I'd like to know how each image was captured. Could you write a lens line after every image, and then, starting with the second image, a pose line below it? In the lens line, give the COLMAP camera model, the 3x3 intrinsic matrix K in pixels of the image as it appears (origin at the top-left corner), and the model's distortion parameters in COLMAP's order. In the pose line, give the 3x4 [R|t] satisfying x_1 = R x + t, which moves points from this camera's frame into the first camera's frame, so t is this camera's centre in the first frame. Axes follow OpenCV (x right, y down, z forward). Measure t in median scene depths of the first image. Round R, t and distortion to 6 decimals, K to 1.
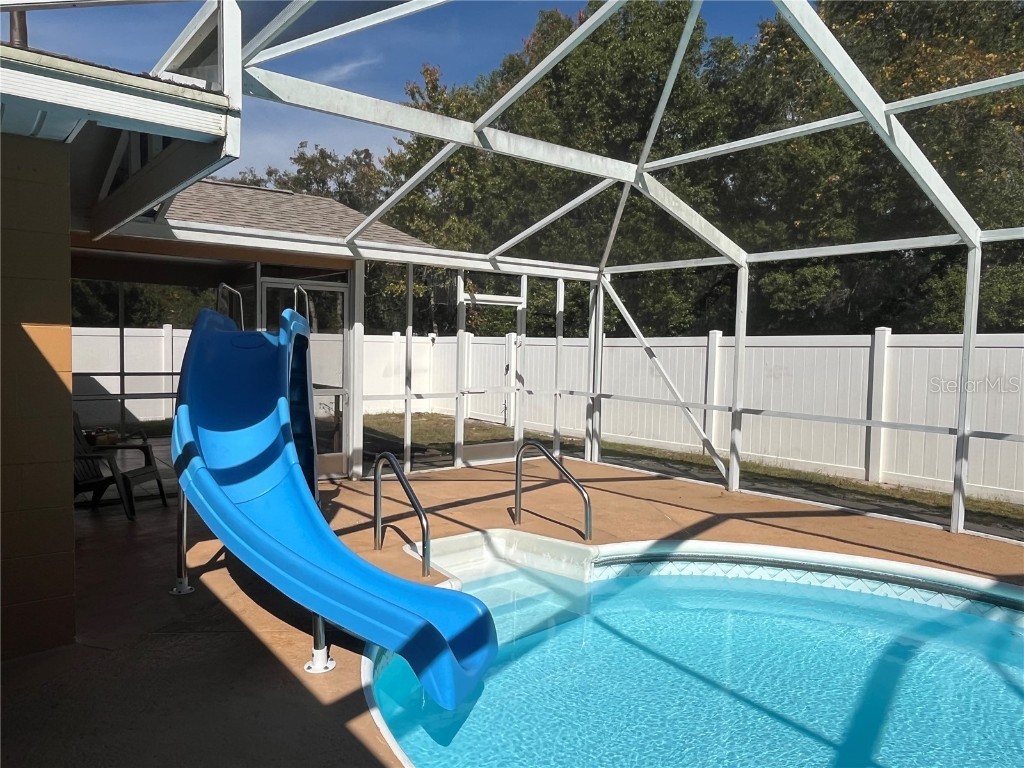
lens RADIAL K [[720.2, 0, 508.2], [0, 720.2, 379.8], [0, 0, 1]] dist [0.001319, -0.001265]
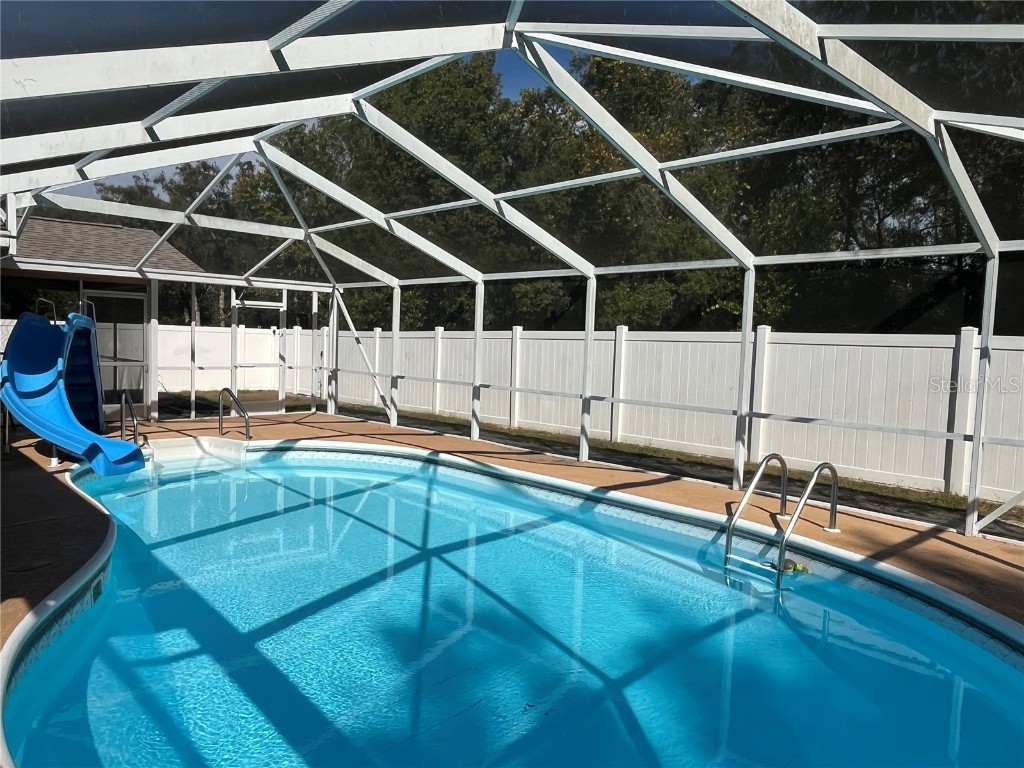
lens RADIAL K [[737.6, 0, 512.0], [0, 737.6, 384.0], [0, 0, 1]] dist [0.008243, -0.001838]
pose [[0.996704, 0.005946, 0.080903, 0.400018], [-0.006913, 0.999908, 0.011683, 0.033343], [-0.080826, -0.012204, 0.996653, -0.597279]]
